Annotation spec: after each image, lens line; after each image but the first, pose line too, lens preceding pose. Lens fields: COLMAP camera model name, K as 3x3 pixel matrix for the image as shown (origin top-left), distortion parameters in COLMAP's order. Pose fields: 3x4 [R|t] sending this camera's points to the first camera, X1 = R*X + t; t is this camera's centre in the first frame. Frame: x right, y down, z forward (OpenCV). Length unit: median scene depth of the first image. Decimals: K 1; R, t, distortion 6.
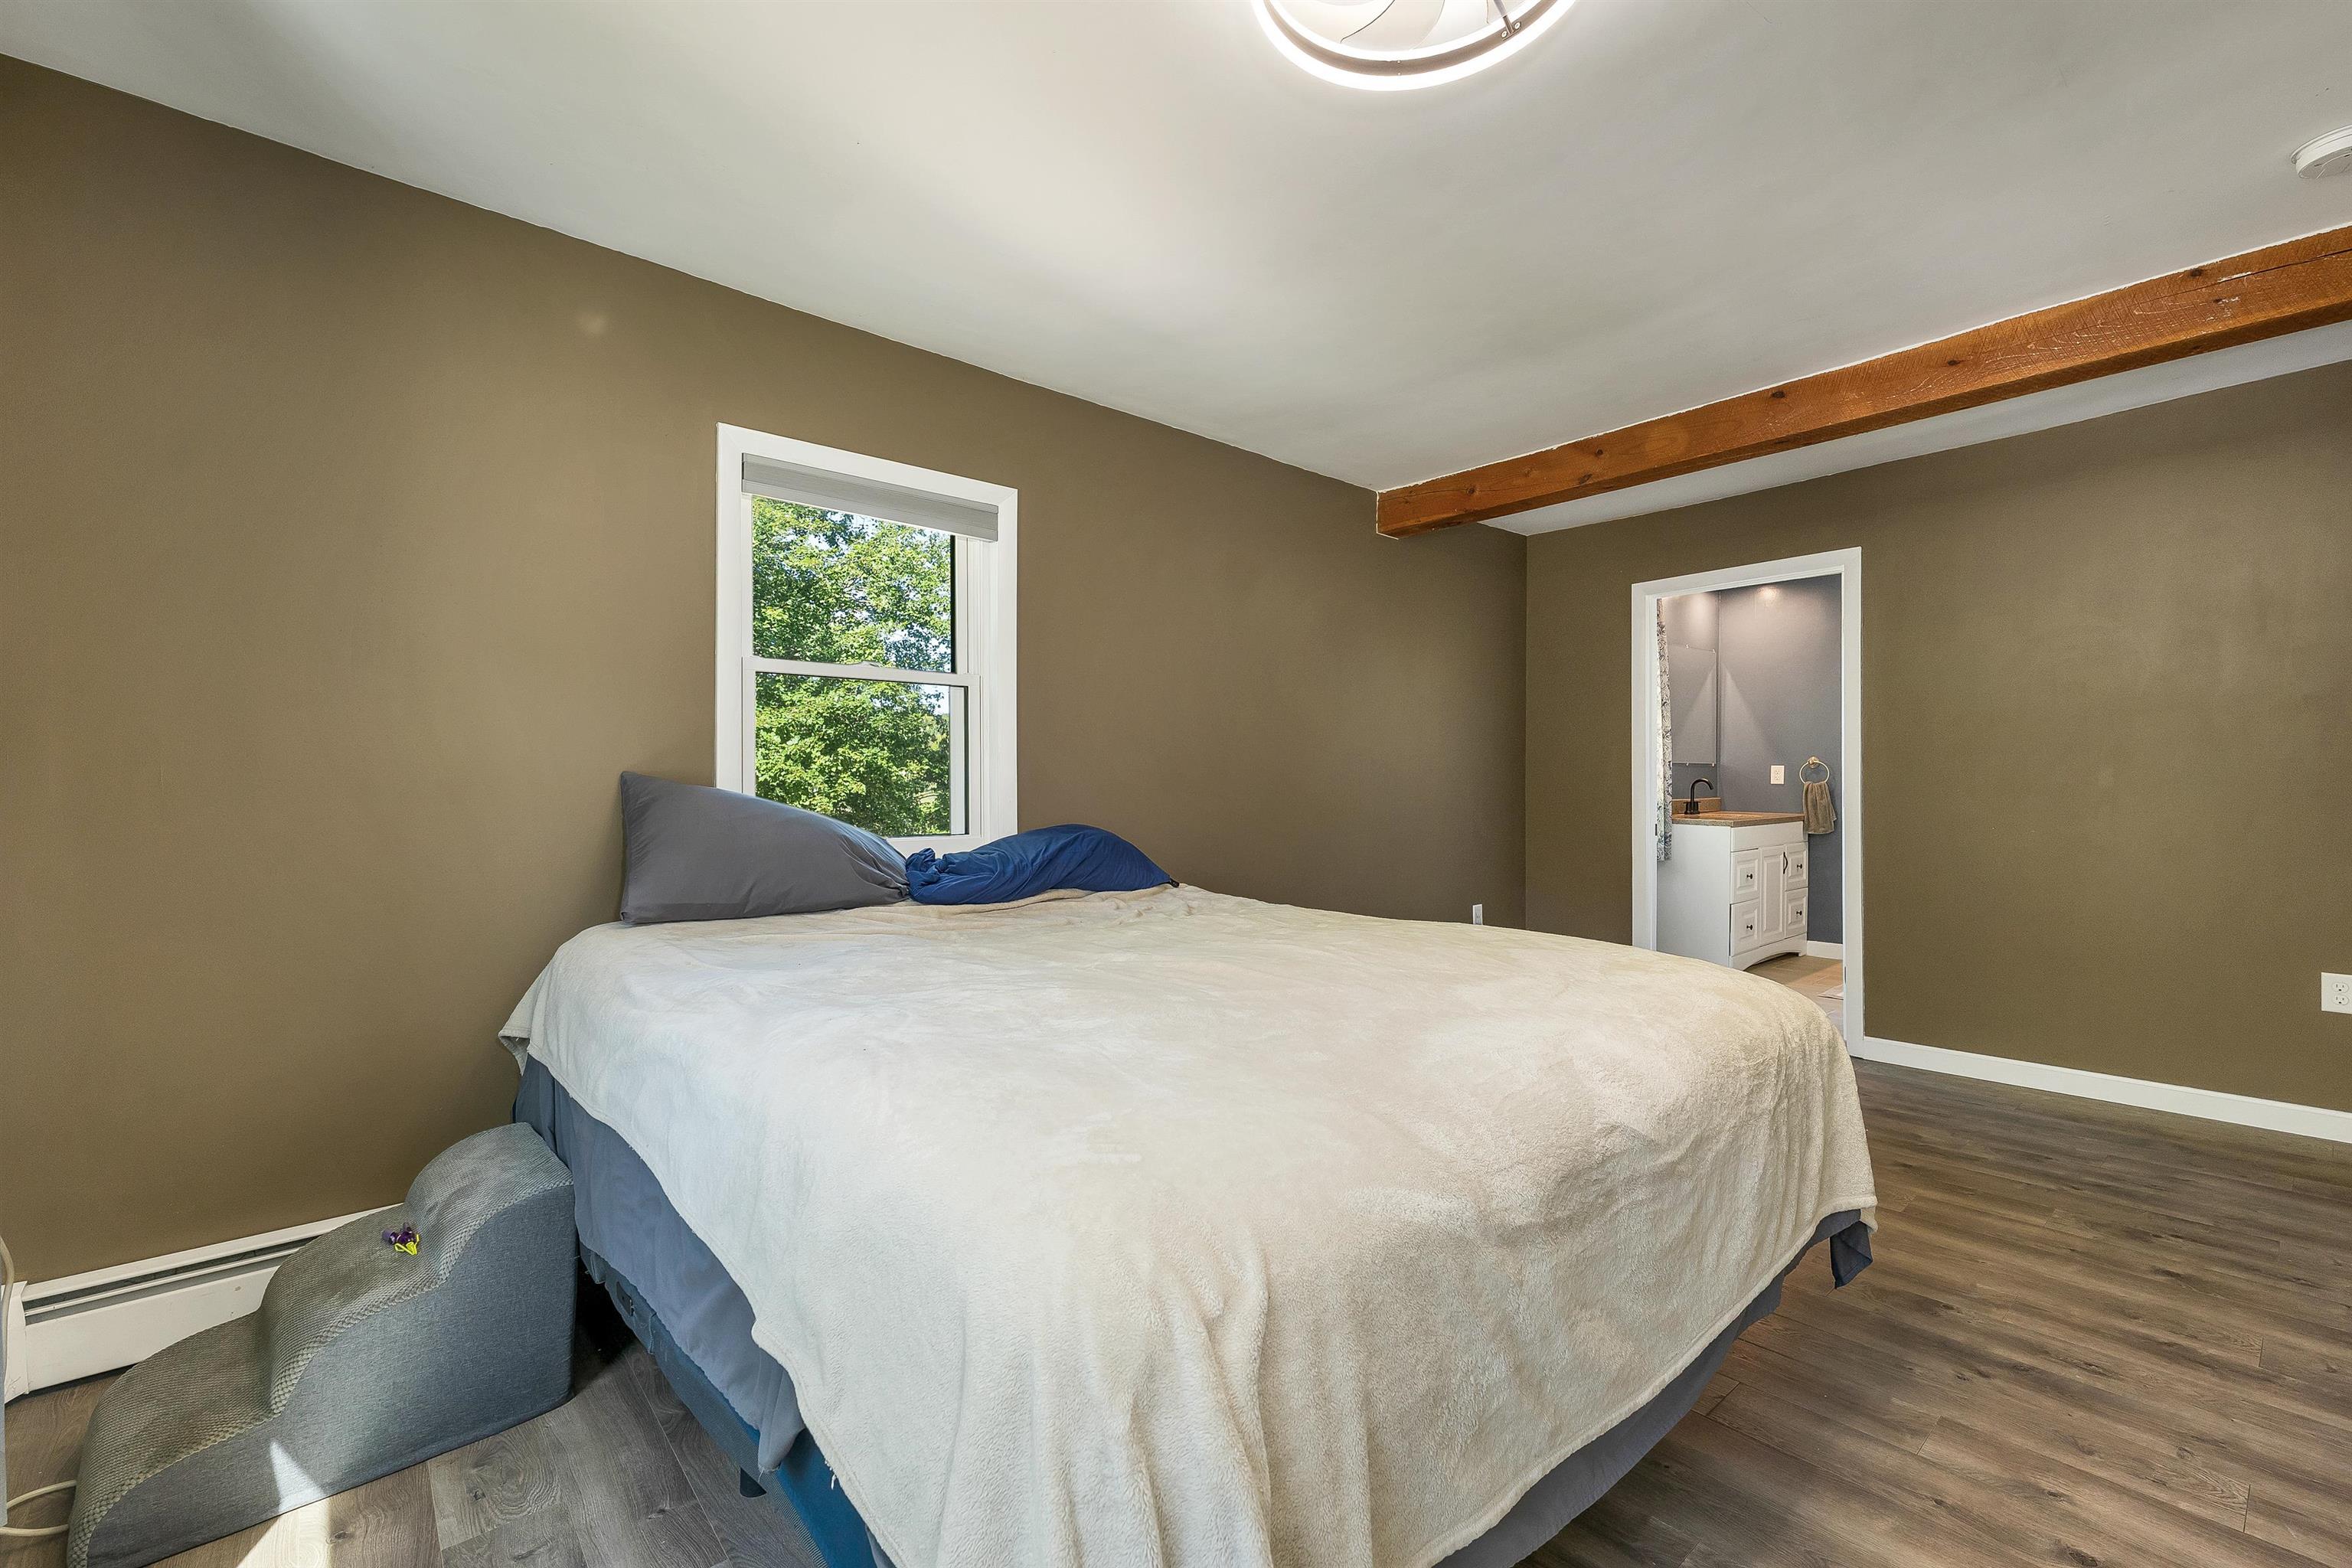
lens RADIAL K [[990.4, 0, 1184.2], [0, 990.4, 778.3], [0, 0, 1]] dist [0.004105, 0.000054]
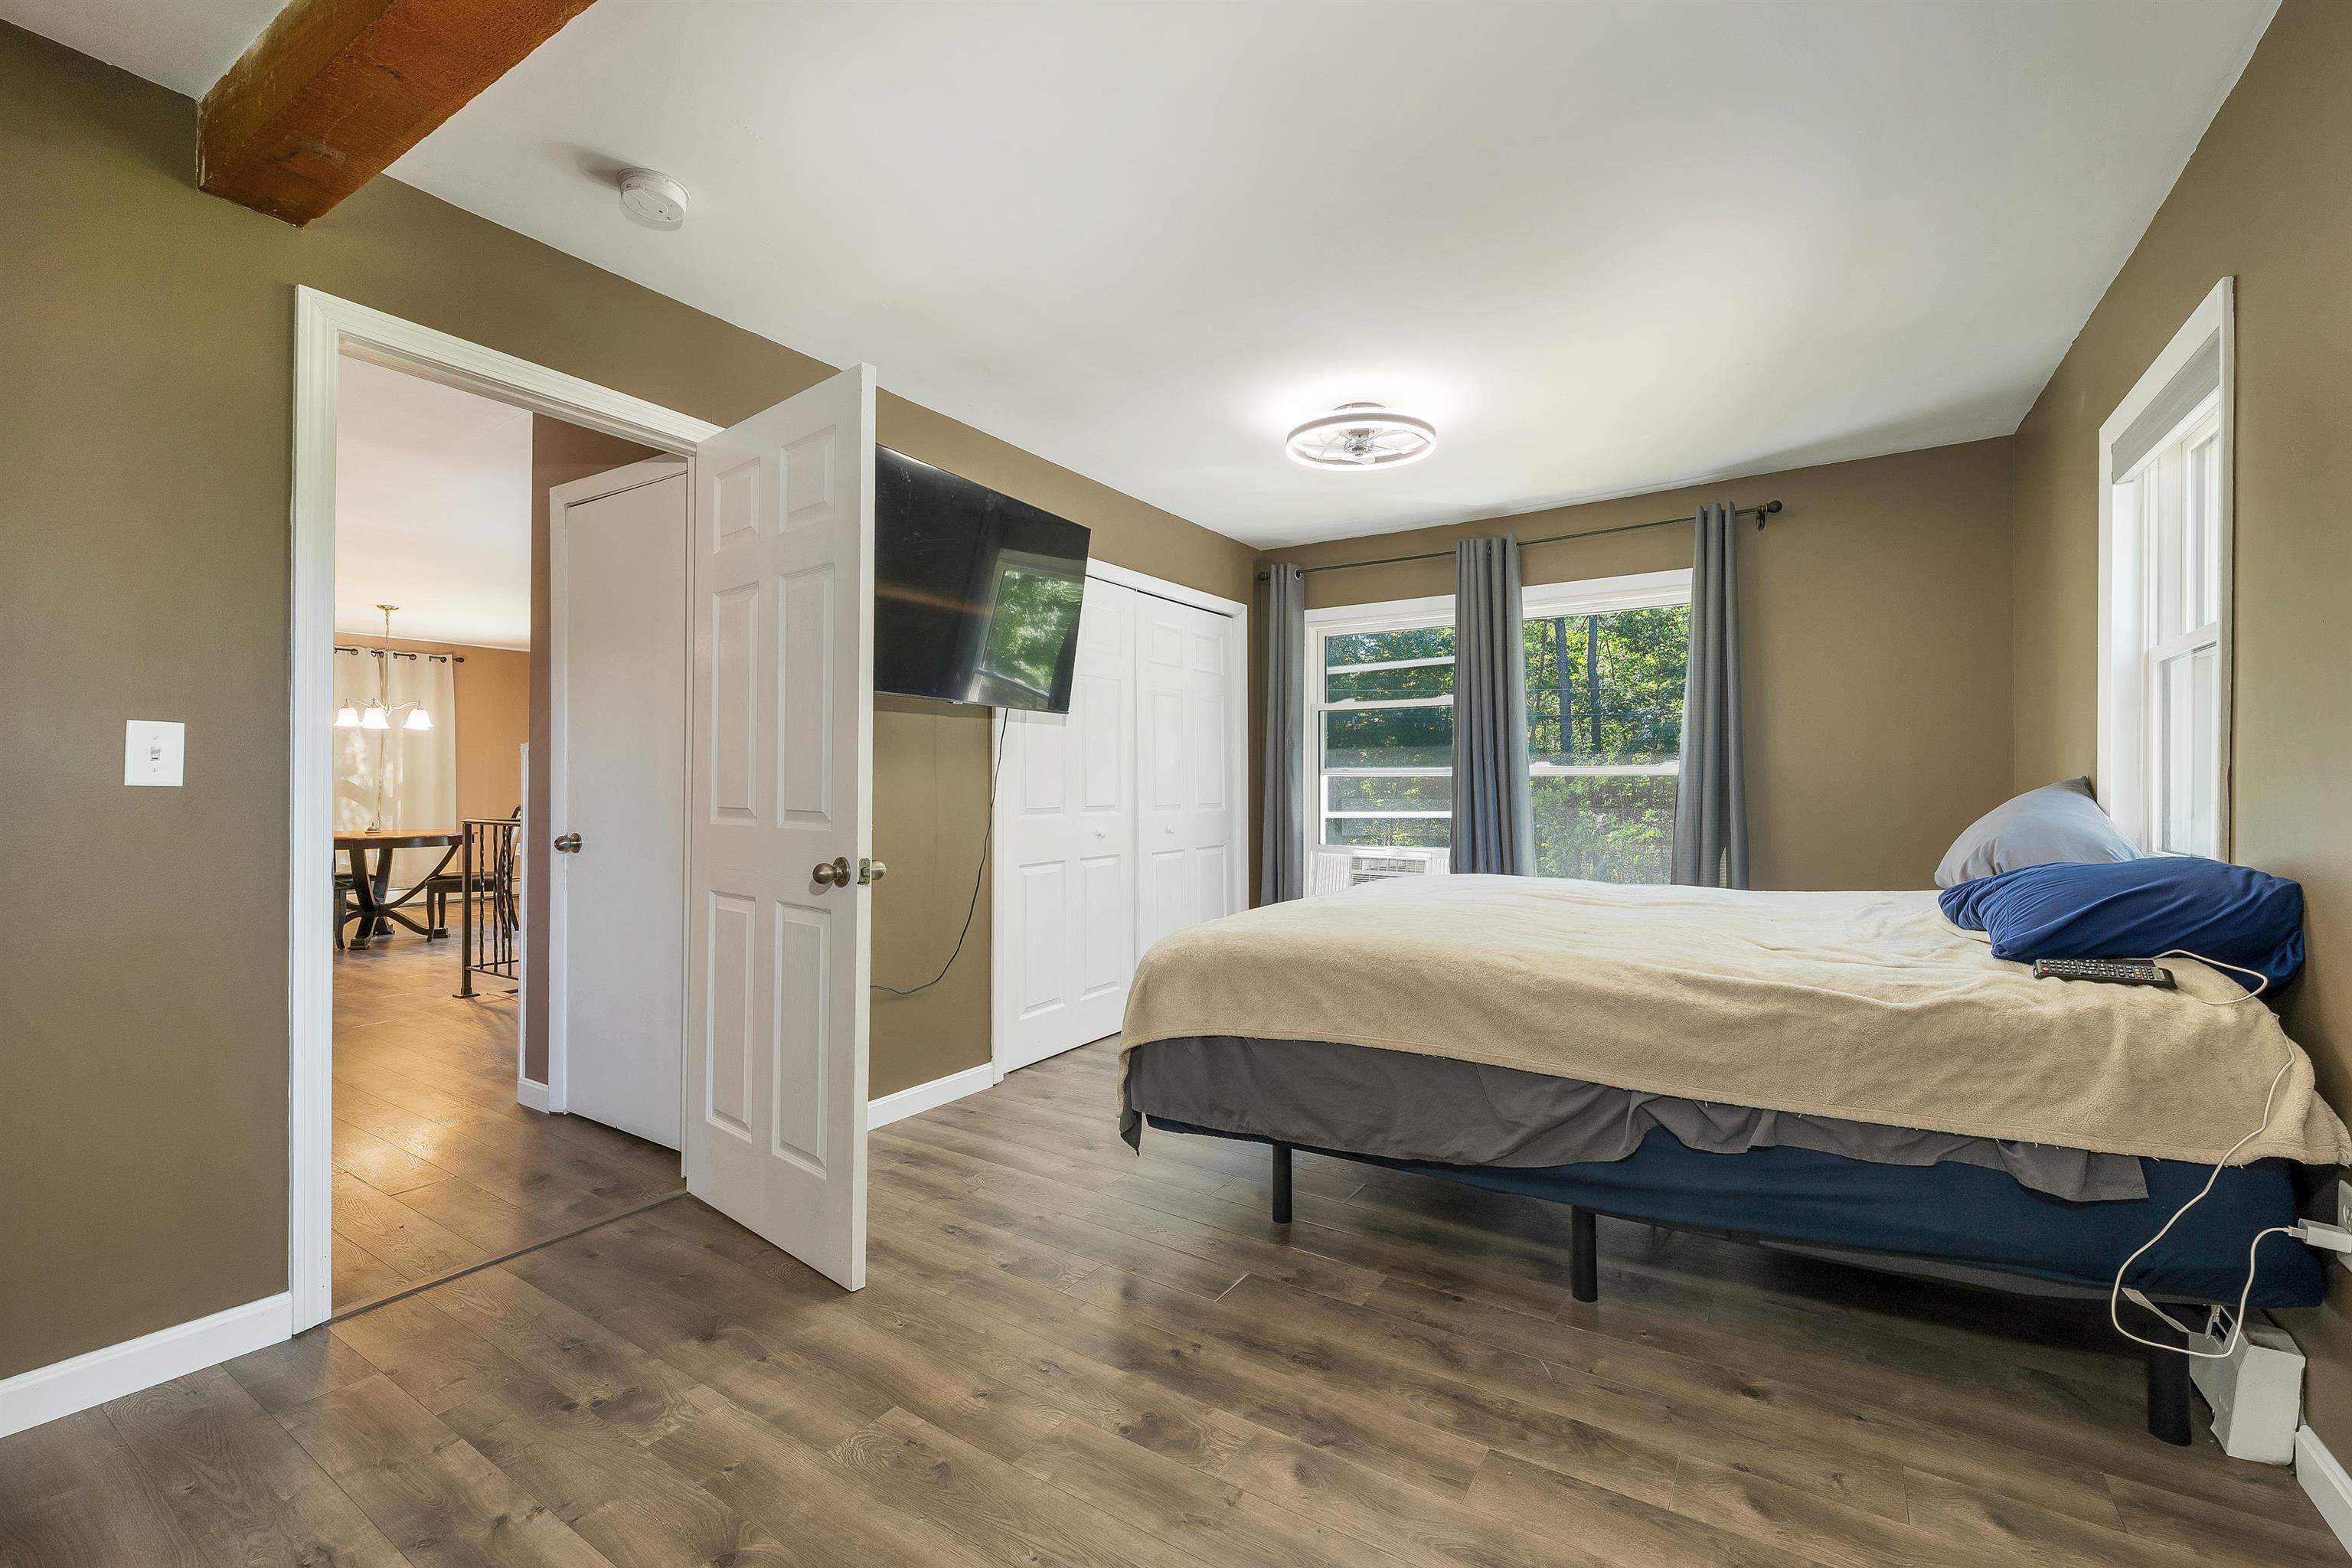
lens RADIAL K [[990.4, 0, 1184.2], [0, 990.4, 778.3], [0, 0, 1]] dist [0.004105, 0.000054]
pose [[-0.959798, -0.004997, -0.280646, 1.060625], [0.000803, 0.999789, -0.020548, 0.017109], [0.280690, -0.019947, -0.959591, 2.532344]]
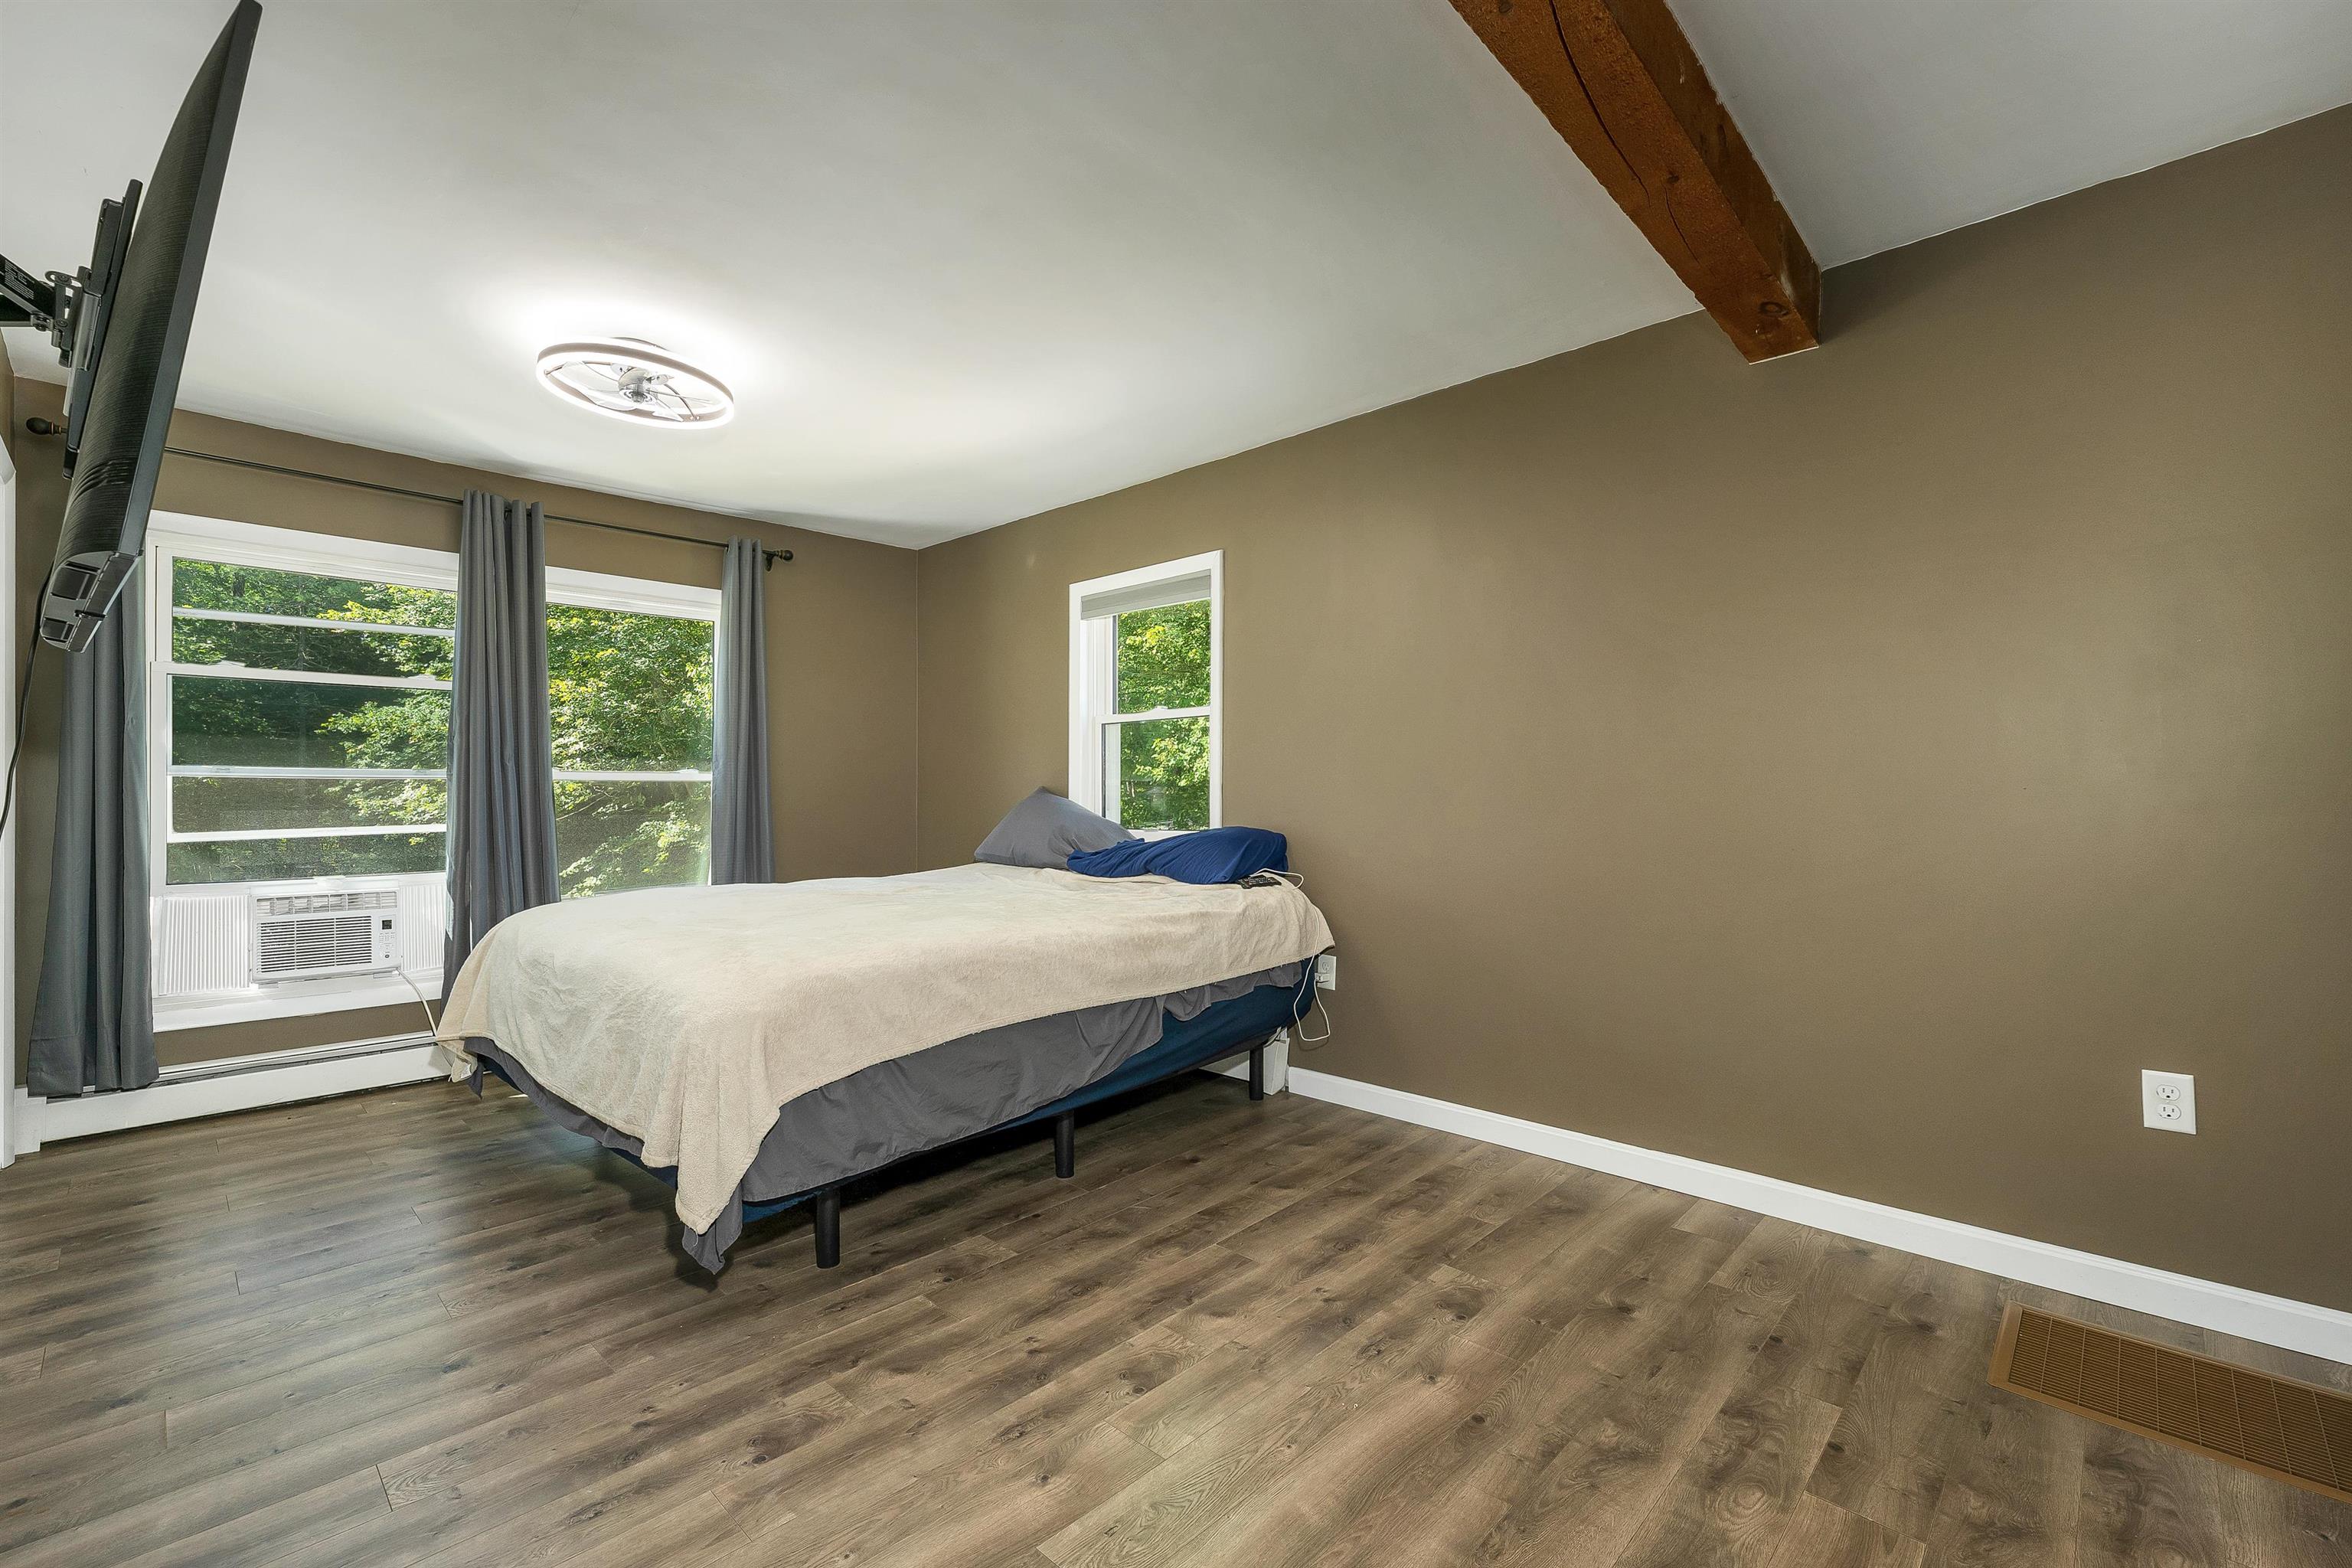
lens RADIAL K [[990.4, 0, 1184.2], [0, 990.4, 778.3], [0, 0, 1]] dist [0.004105, 0.000054]
pose [[0.096564, -0.016941, -0.995183, 1.909664], [0.012203, 0.999800, -0.015835, 0.005903], [0.995252, -0.010615, 0.096751, 1.511718]]
